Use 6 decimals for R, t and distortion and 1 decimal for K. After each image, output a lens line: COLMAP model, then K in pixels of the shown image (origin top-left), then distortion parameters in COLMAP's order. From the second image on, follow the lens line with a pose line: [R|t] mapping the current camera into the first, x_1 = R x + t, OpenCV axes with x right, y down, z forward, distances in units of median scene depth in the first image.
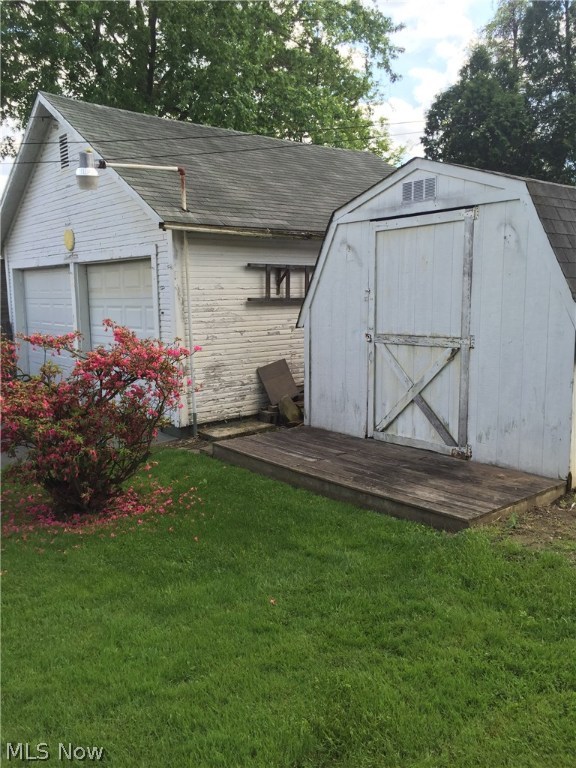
lens RADIAL K [[655.2, 0, 286.5], [0, 655.2, 383.8], [0, 0, 1]] dist [0.120279, -0.099608]
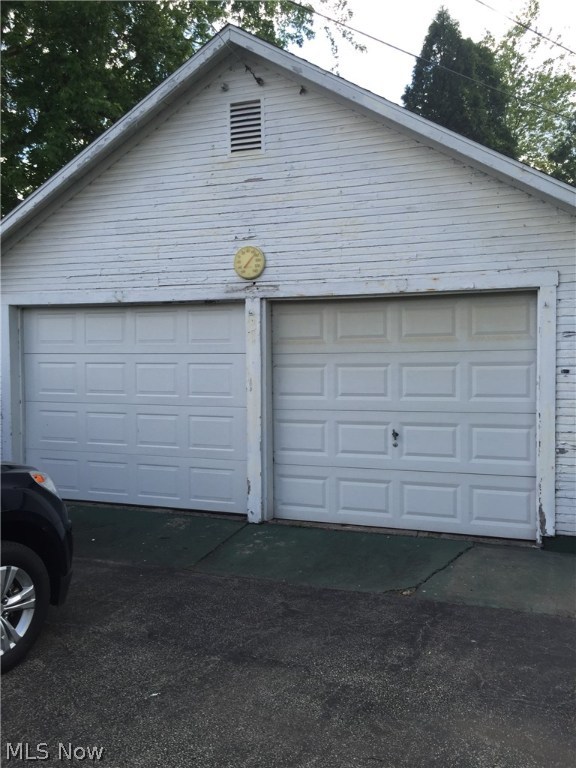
lens RADIAL K [[655.2, 0, 288.6], [0, 655.2, 387.5], [0, 0, 1]] dist [0.120279, -0.099608]
pose [[0.860222, 0.000593, 0.509920, -0.616251], [0.054561, 0.994151, -0.093200, -0.035526], [-0.506993, 0.107994, 0.855158, 0.453493]]
